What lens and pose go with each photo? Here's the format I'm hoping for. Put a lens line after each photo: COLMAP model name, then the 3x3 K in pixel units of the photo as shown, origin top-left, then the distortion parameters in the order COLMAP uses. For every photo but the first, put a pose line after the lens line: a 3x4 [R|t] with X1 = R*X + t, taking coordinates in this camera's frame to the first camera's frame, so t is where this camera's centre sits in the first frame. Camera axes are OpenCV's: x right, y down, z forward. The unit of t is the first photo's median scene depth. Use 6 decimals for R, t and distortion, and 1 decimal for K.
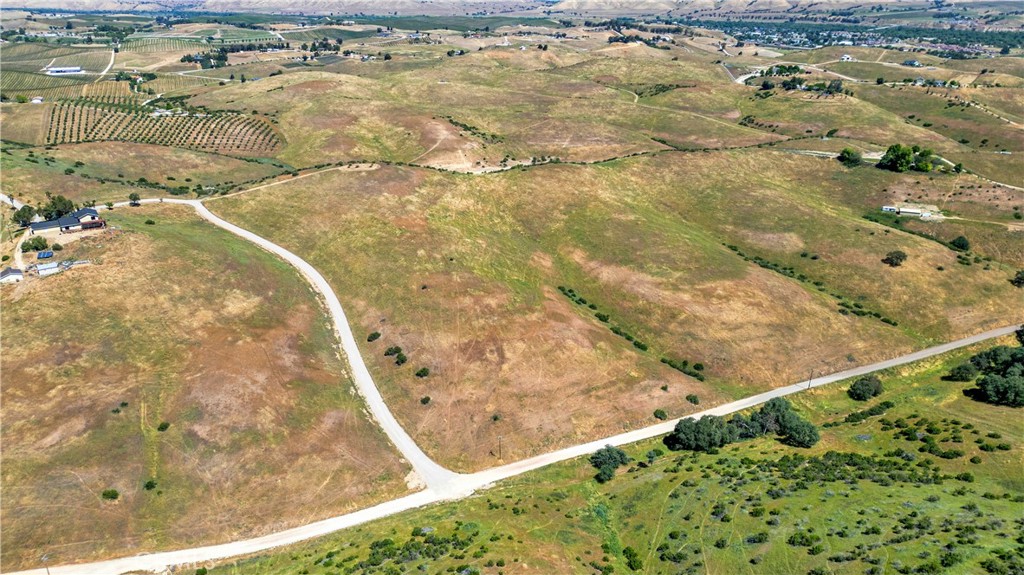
lens RADIAL K [[724.7, 0, 512.0], [0, 724.7, 287.5], [0, 0, 1]] dist [0.079109, -0.082904]
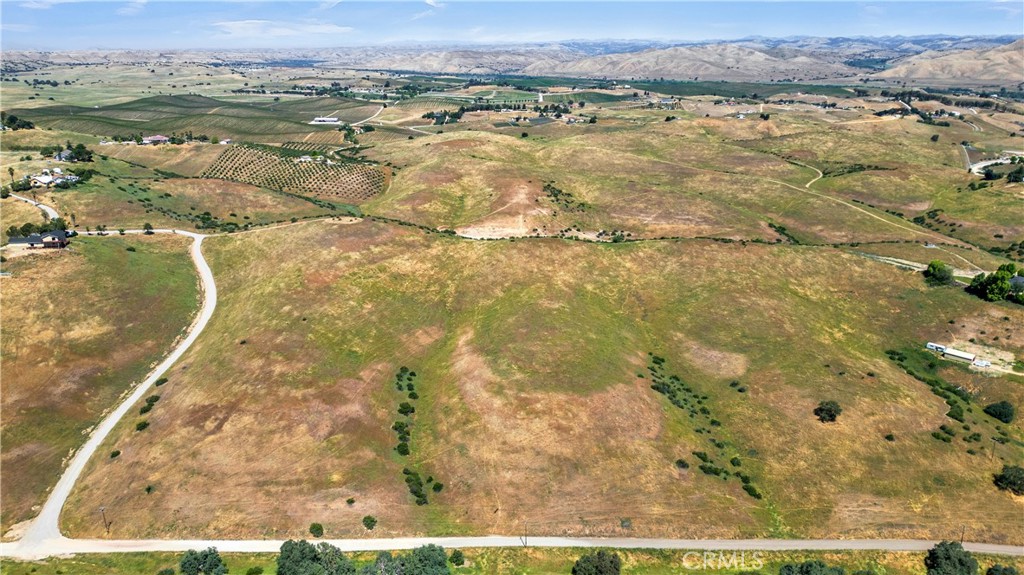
lens RADIAL K [[730.2, 0, 512.0], [0, 730.2, 287.5], [0, 0, 1]] dist [0.067567, -0.061161]
pose [[0.911868, 0.134417, -0.387853, 0.355263], [-0.165347, 0.985099, -0.047339, -0.052491], [0.375710, 0.107297, 0.920505, 0.125068]]
